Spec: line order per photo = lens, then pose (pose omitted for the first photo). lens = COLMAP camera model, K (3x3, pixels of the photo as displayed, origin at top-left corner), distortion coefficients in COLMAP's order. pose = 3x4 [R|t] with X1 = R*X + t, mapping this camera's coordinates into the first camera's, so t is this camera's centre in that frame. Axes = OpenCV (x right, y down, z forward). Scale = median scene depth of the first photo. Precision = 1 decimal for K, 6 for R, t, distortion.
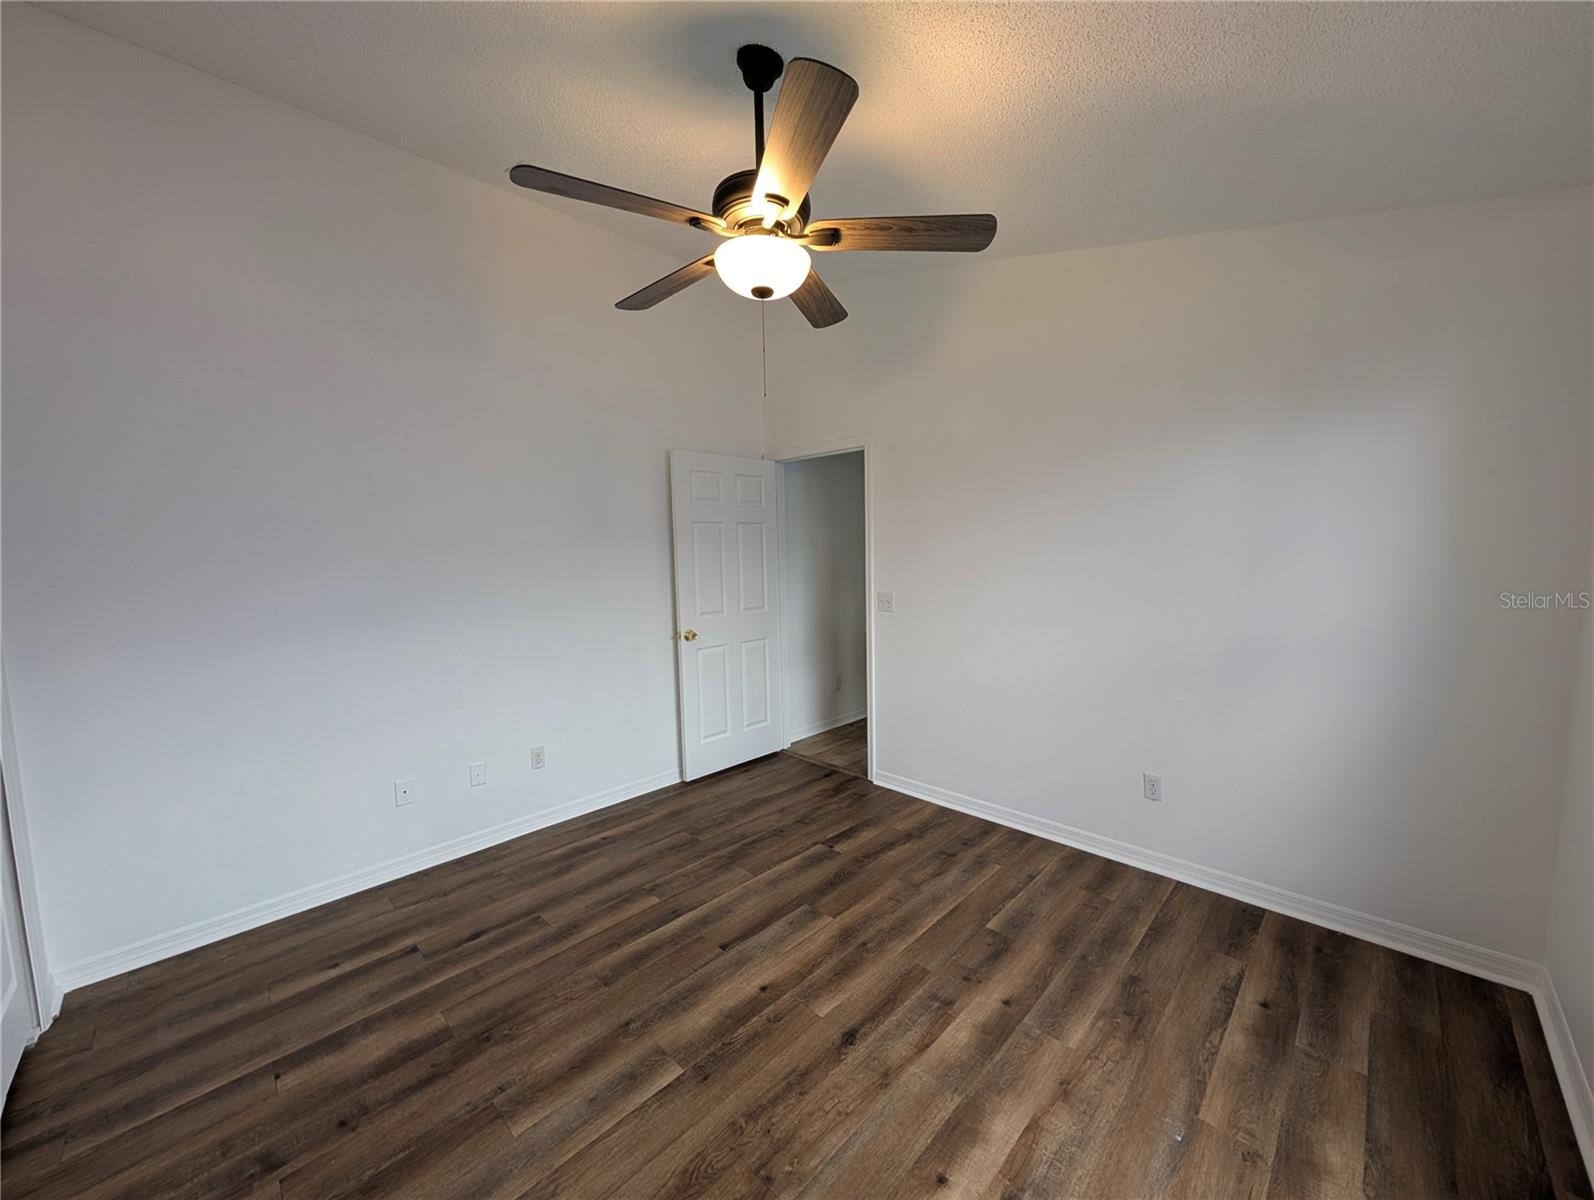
lens RADIAL K [[610.5, 0, 801.4], [0, 610.5, 608.9], [0, 0, 1]] dist [0.000486, 0.000251]
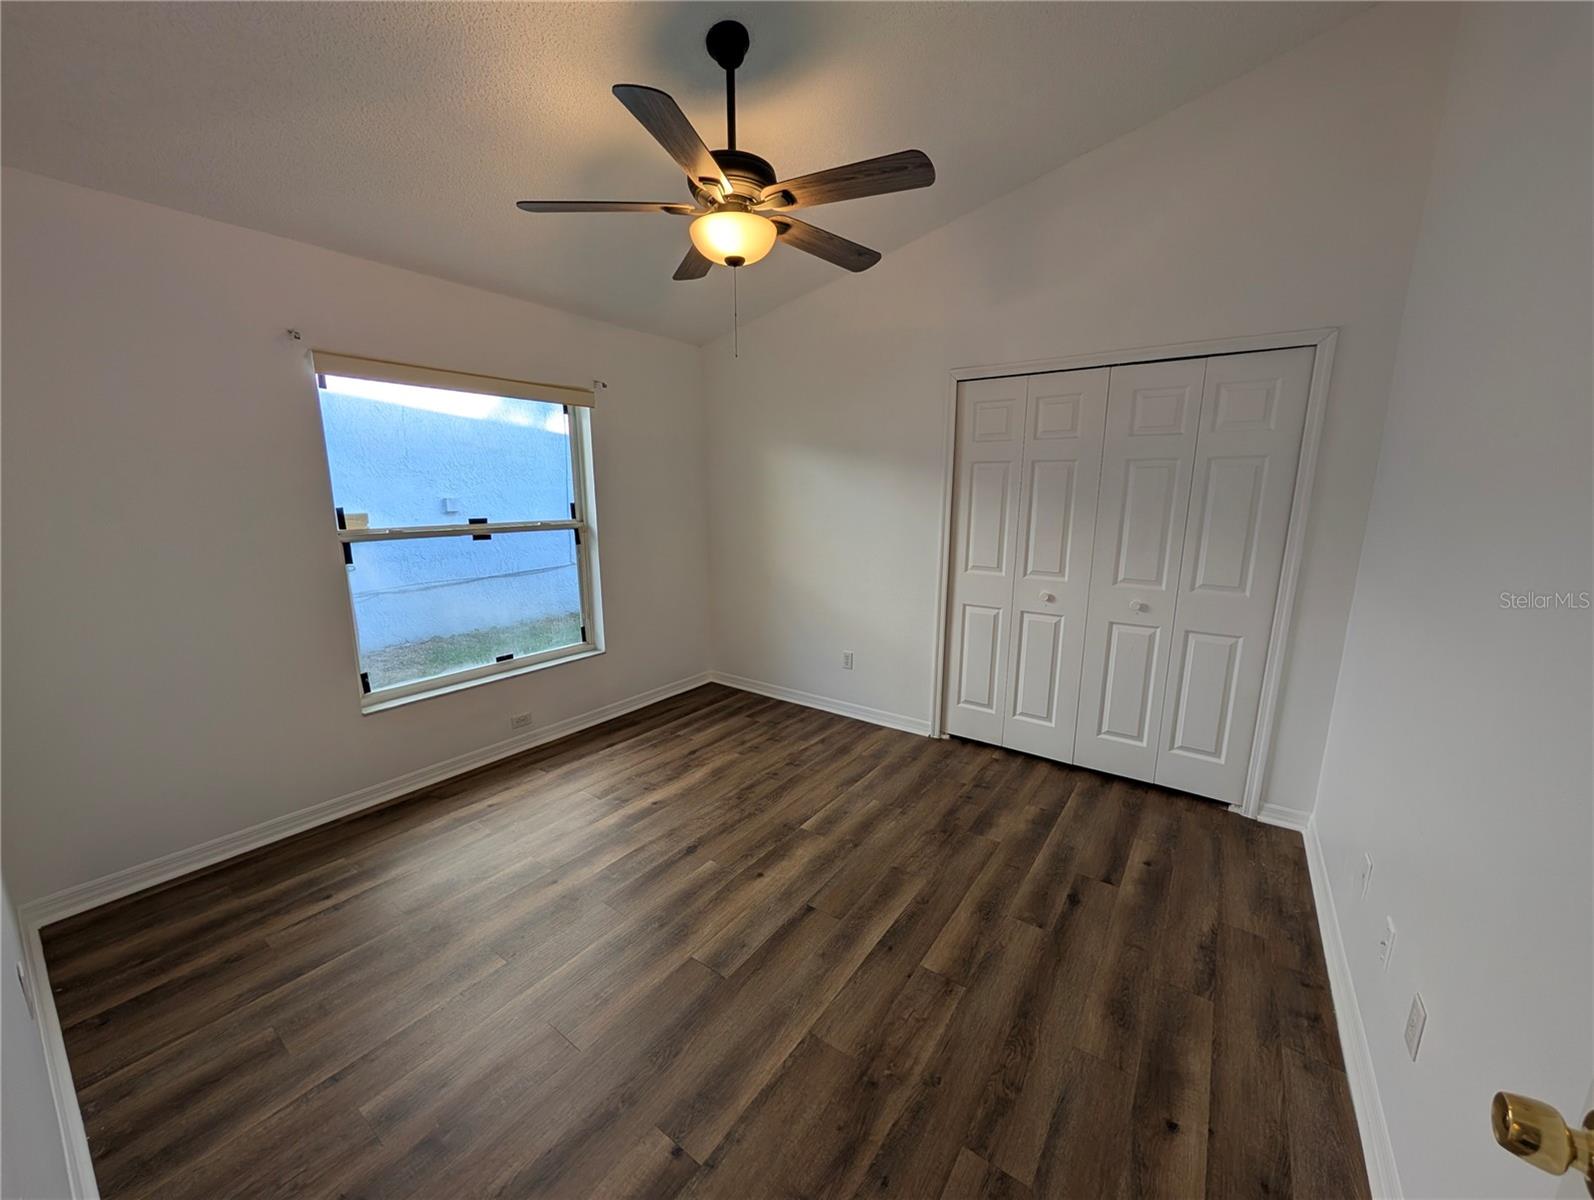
lens RADIAL K [[610.5, 0, 801.4], [0, 610.5, 608.9], [0, 0, 1]] dist [0.000486, 0.000251]
pose [[-0.988606, 0.045837, -0.143375, 0.003781], [0.002241, 0.956884, 0.290462, -0.189773], [0.150507, 0.286831, -0.946084, 1.817836]]
